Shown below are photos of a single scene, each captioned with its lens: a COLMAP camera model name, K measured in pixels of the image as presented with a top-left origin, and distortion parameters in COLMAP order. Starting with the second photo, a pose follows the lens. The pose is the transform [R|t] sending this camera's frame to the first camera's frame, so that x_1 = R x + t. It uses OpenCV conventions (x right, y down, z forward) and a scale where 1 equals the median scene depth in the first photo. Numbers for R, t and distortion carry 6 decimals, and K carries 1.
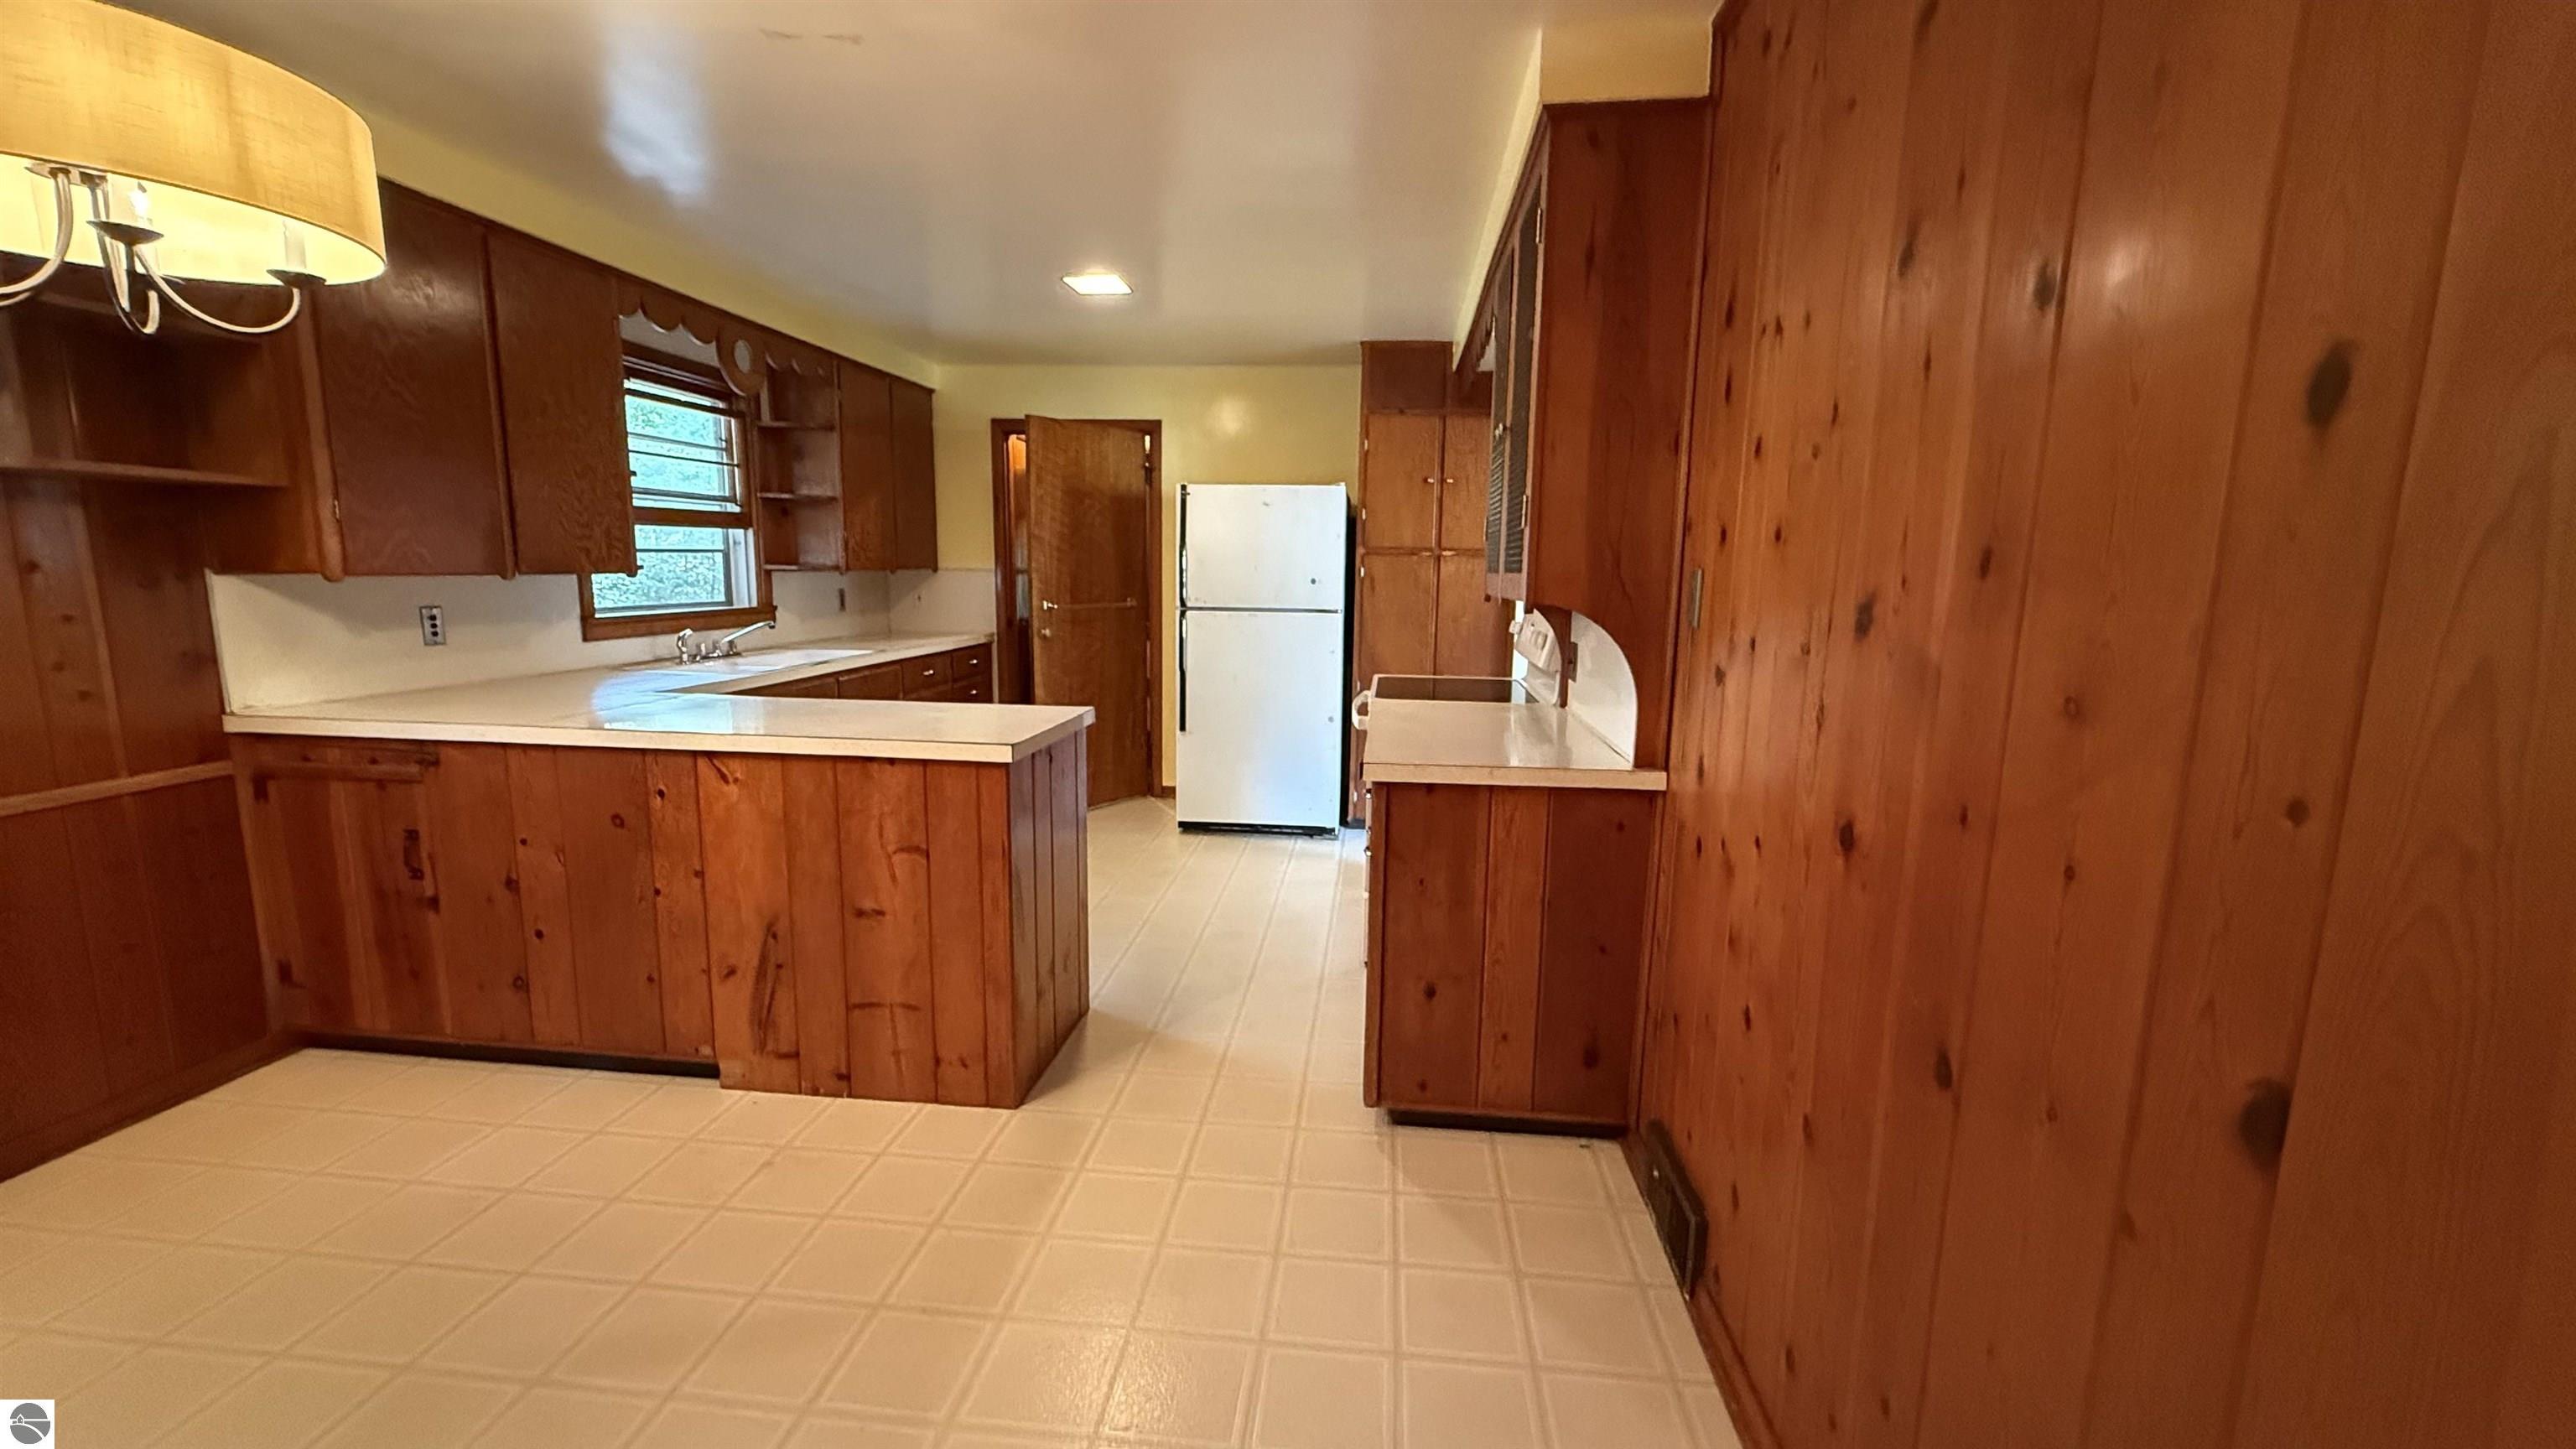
lens RADIAL K [[1025.6, 0, 1284.5], [0, 1025.6, 725.3], [0, 0, 1]] dist [0.000224, -0.000323]
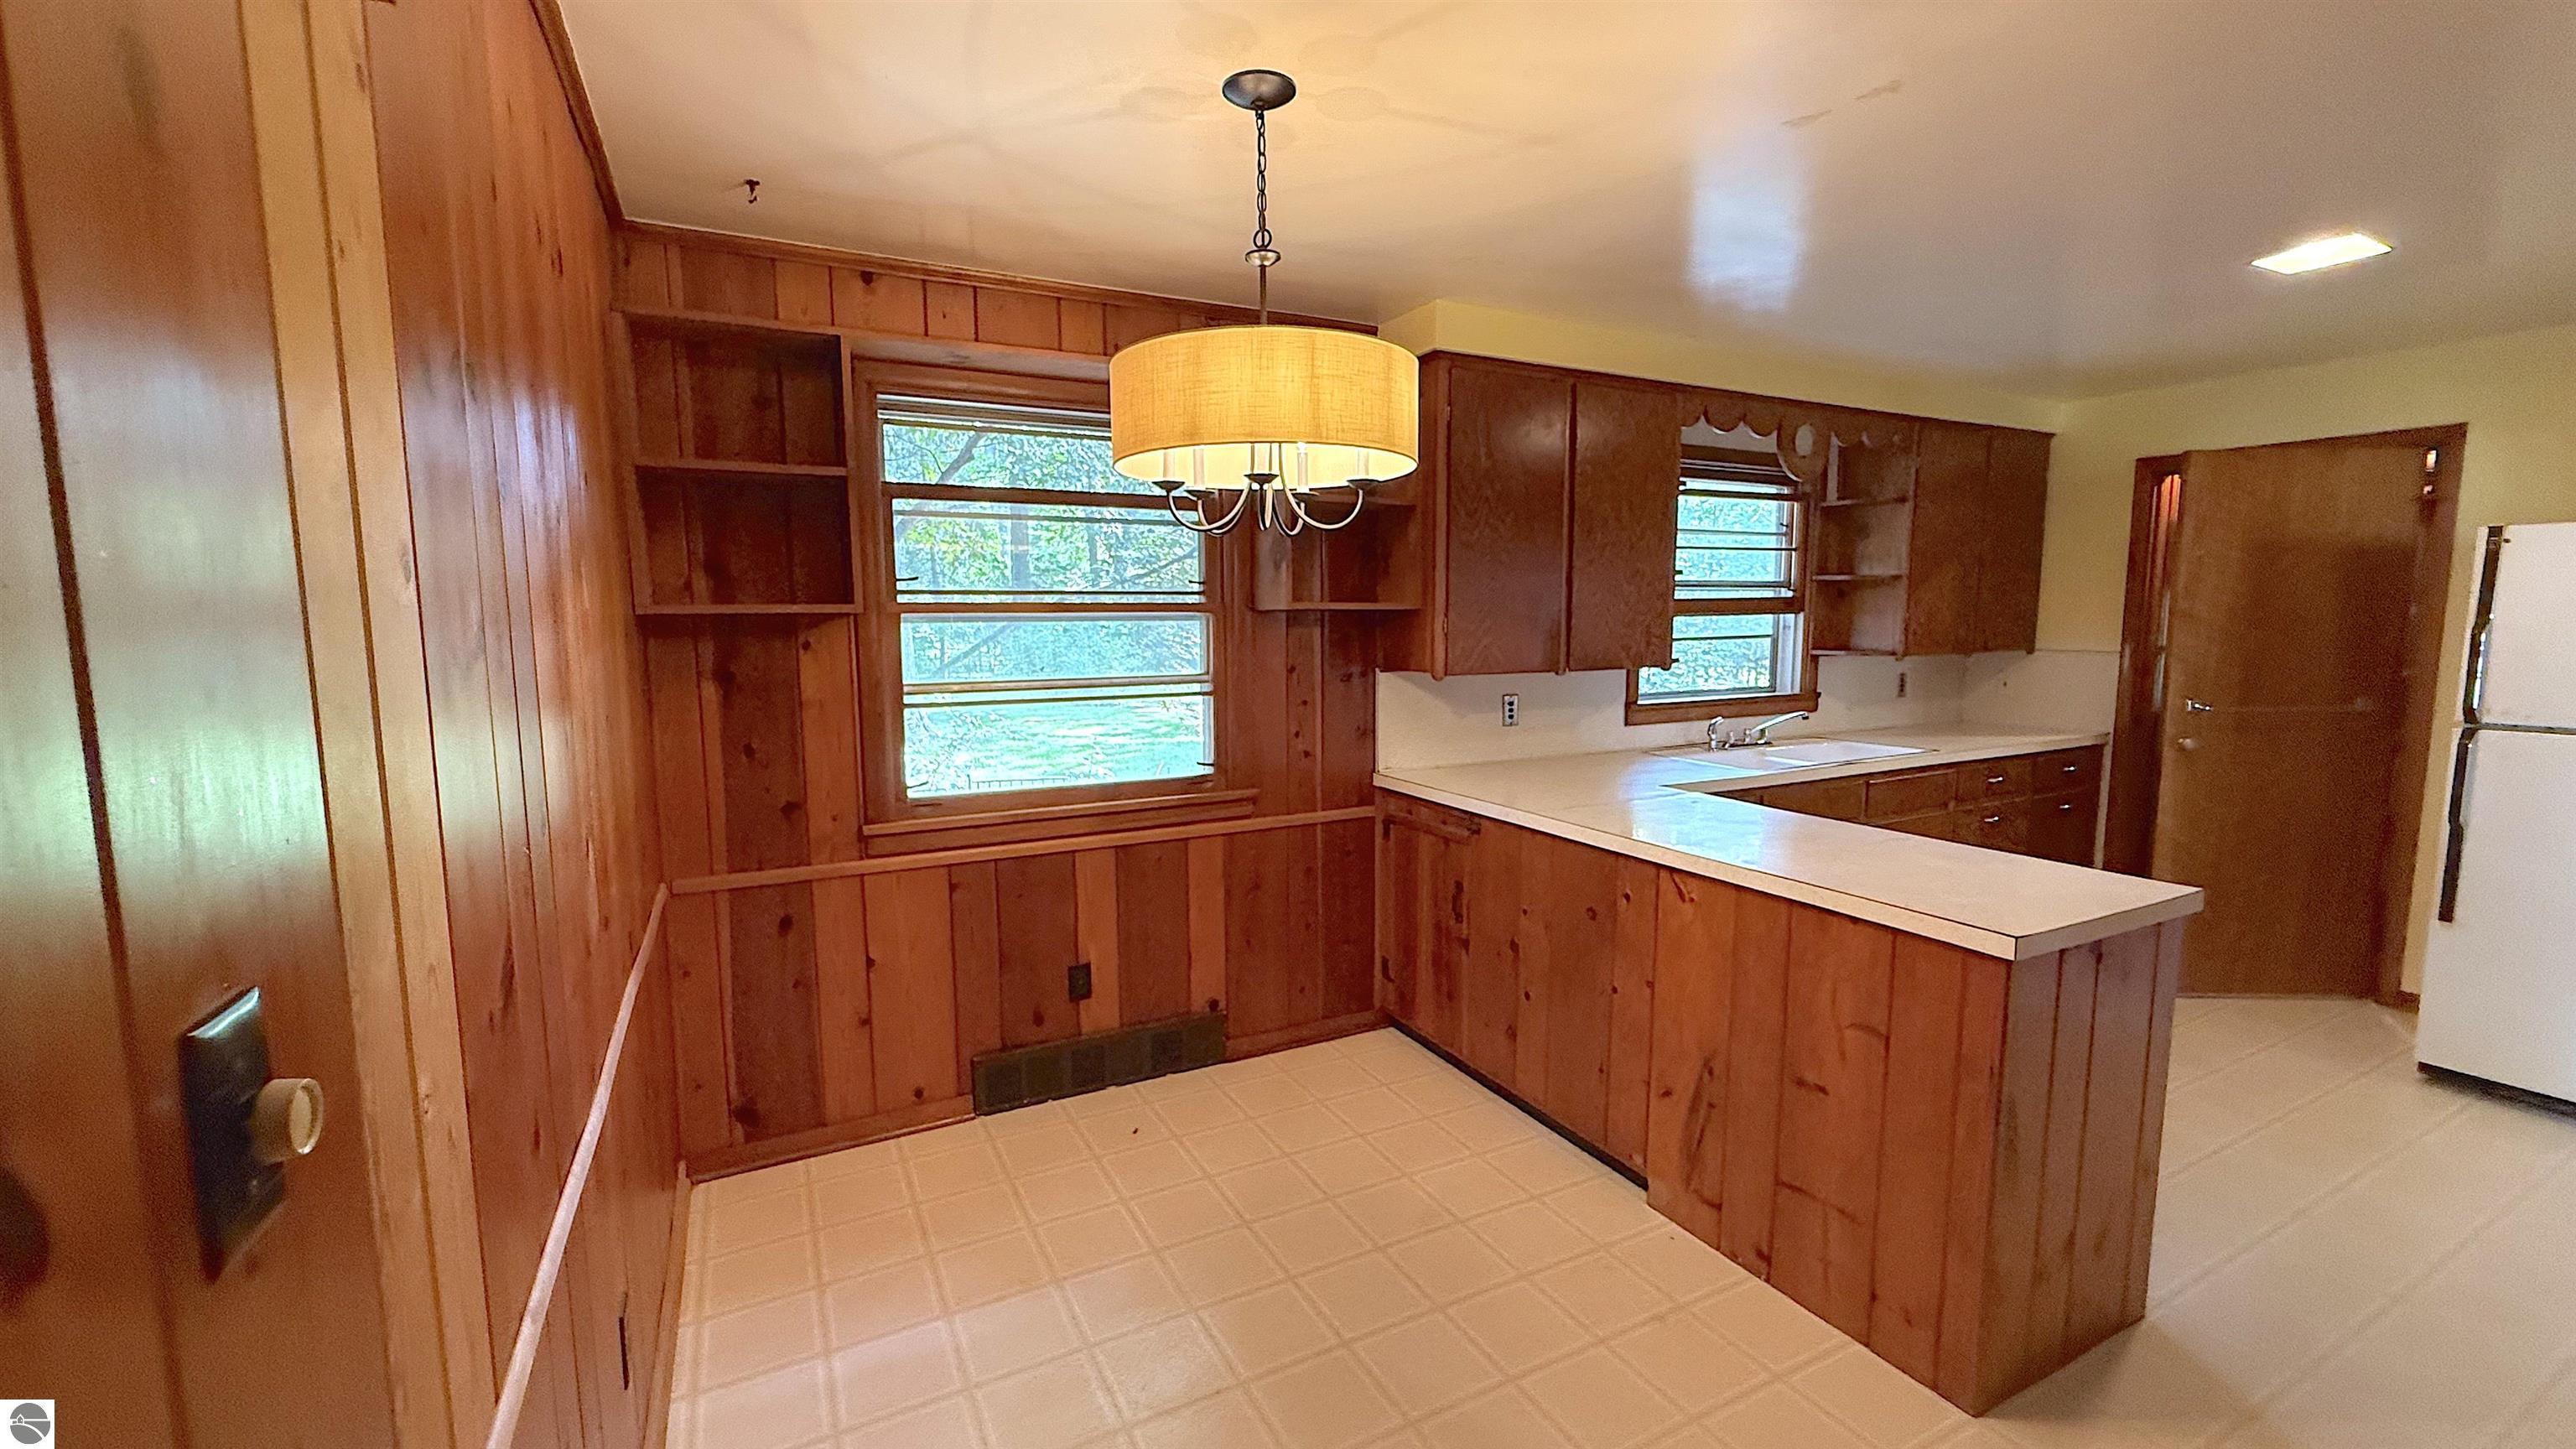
lens RADIAL K [[1025.6, 0, 1284.5], [0, 1025.6, 725.3], [0, 0, 1]] dist [0.000224, -0.000323]
pose [[0.547812, 0.072928, -0.833417, 0.033266], [-0.115188, 0.993280, 0.011203, -0.052259], [0.828634, 0.089863, 0.552531, 0.089623]]
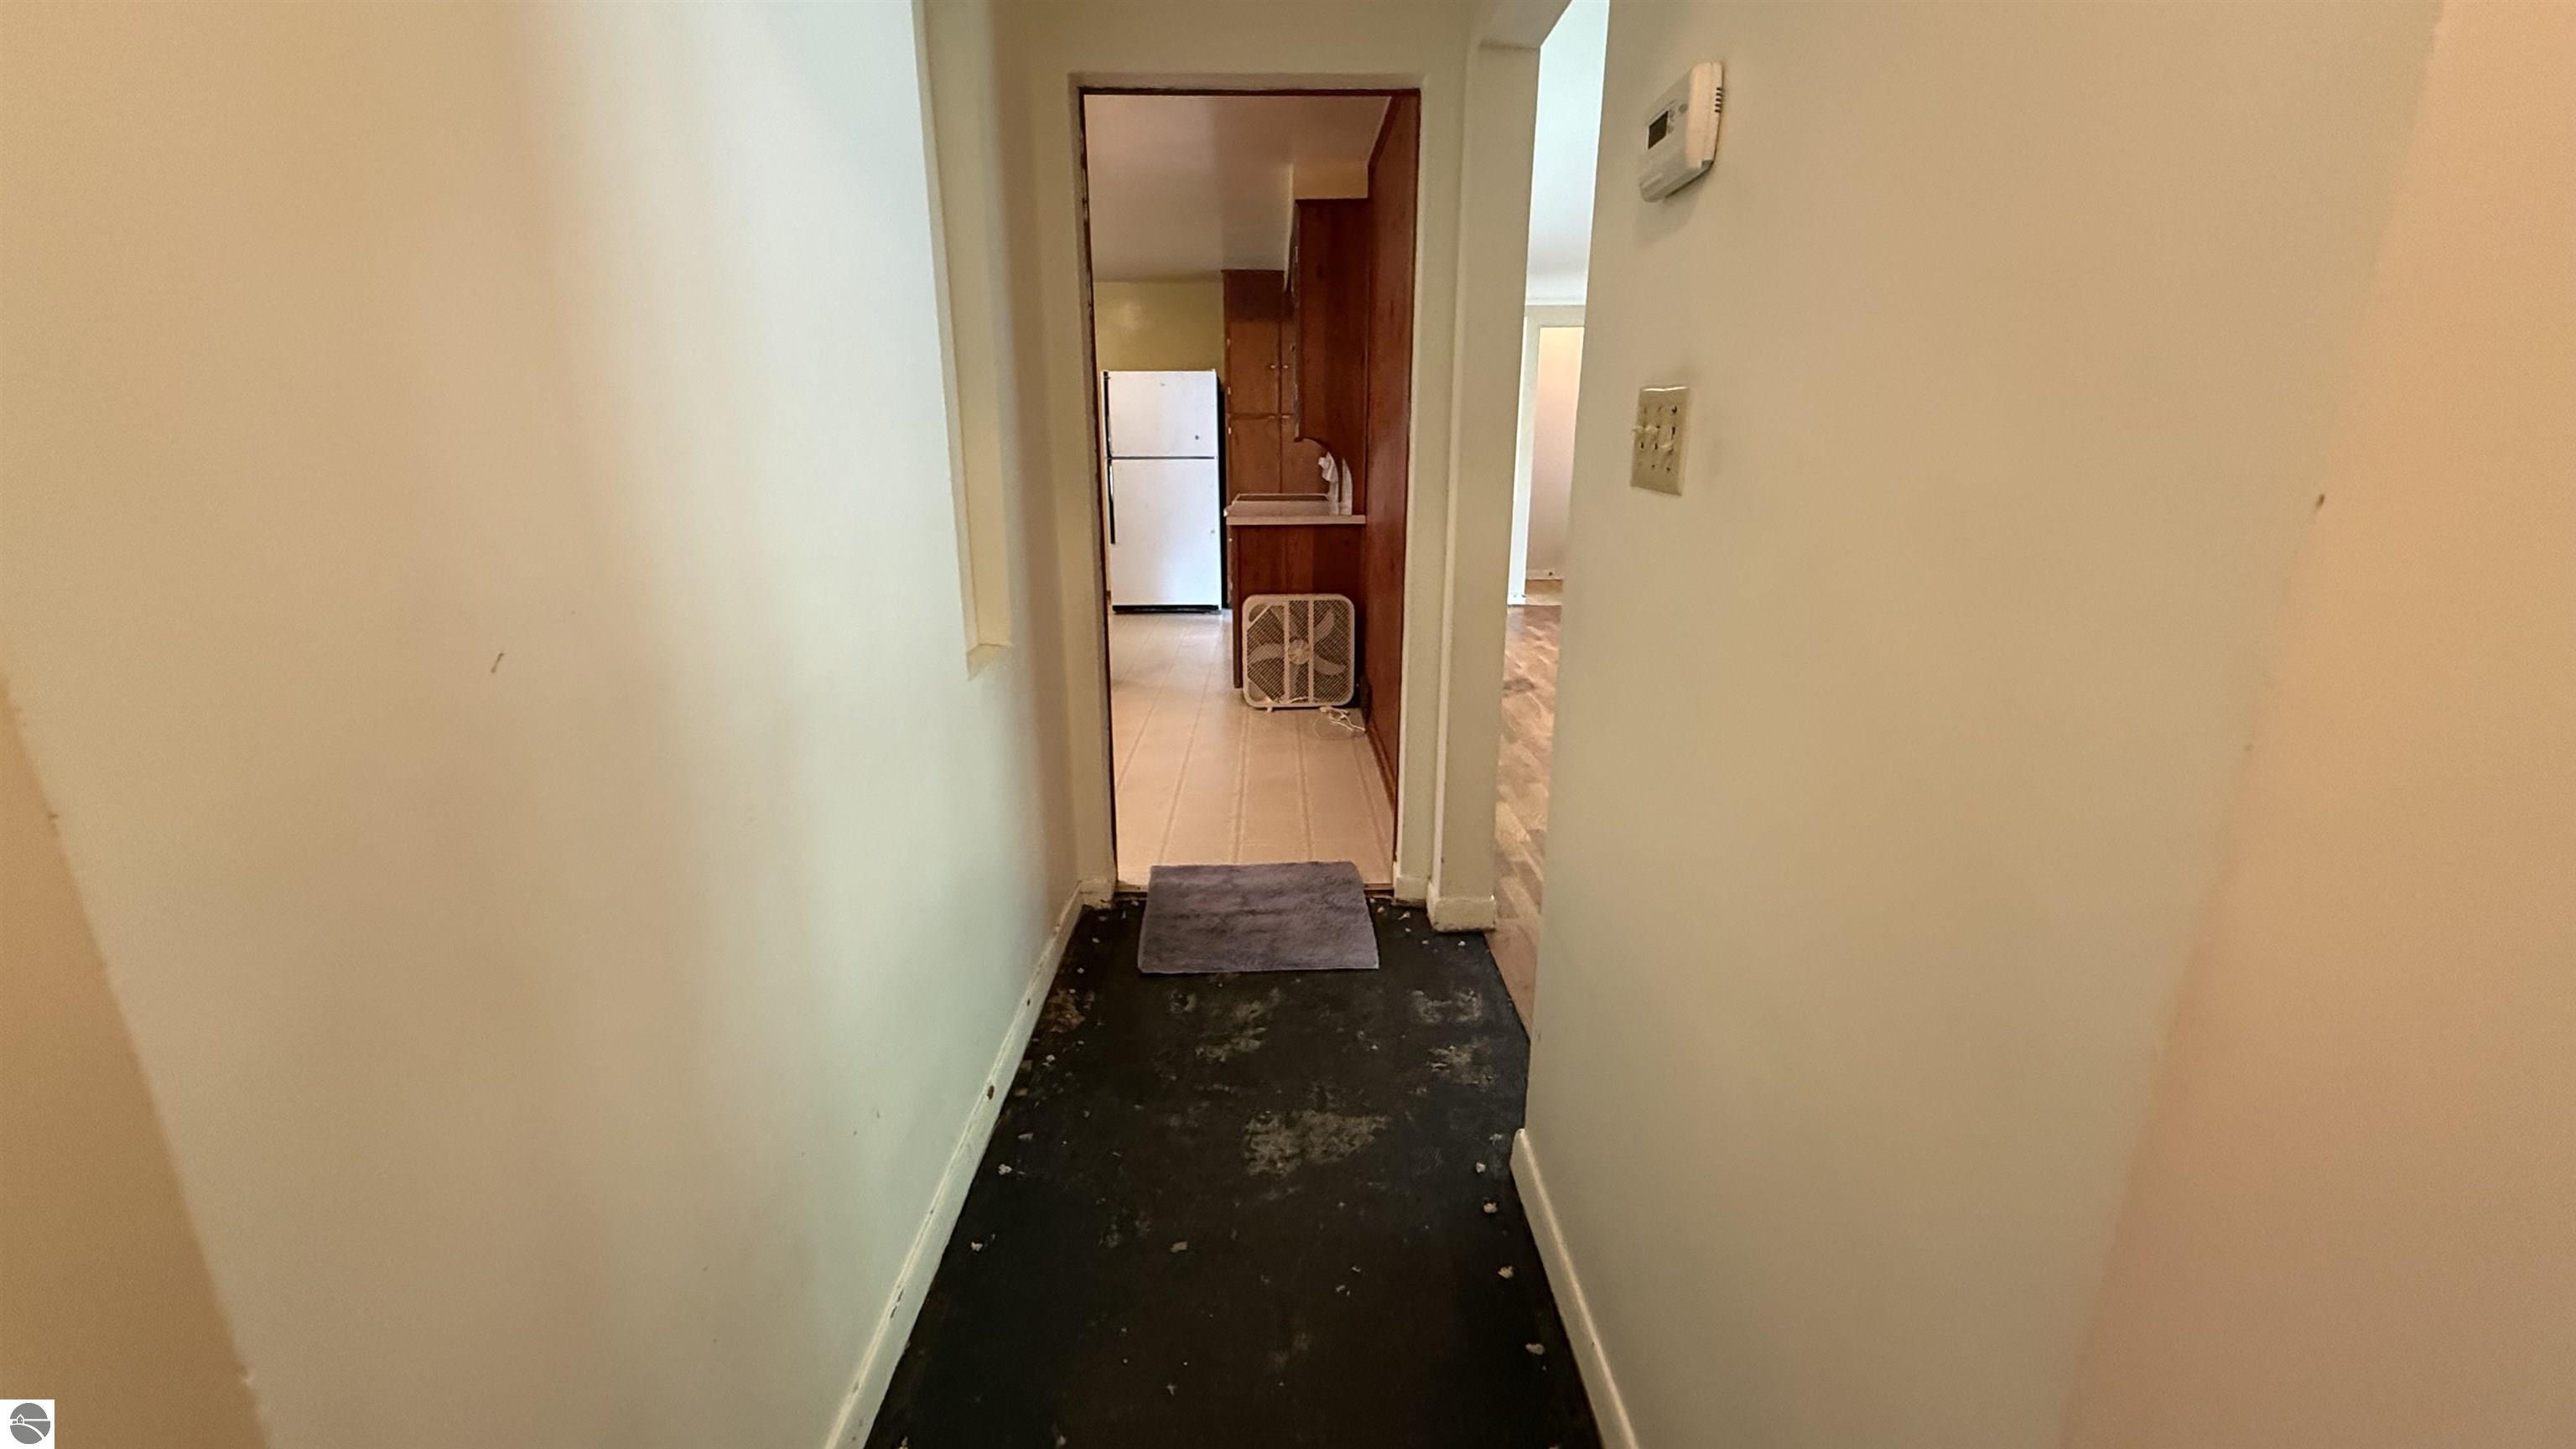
lens RADIAL K [[1025.6, 0, 1284.5], [0, 1025.6, 725.3], [0, 0, 1]] dist [0.000224, -0.000323]
pose [[0.993427, -0.047273, 0.104253, -0.027707], [0.034714, 0.992270, 0.119146, 0.136042], [-0.109079, -0.114743, 0.987388, -0.717769]]
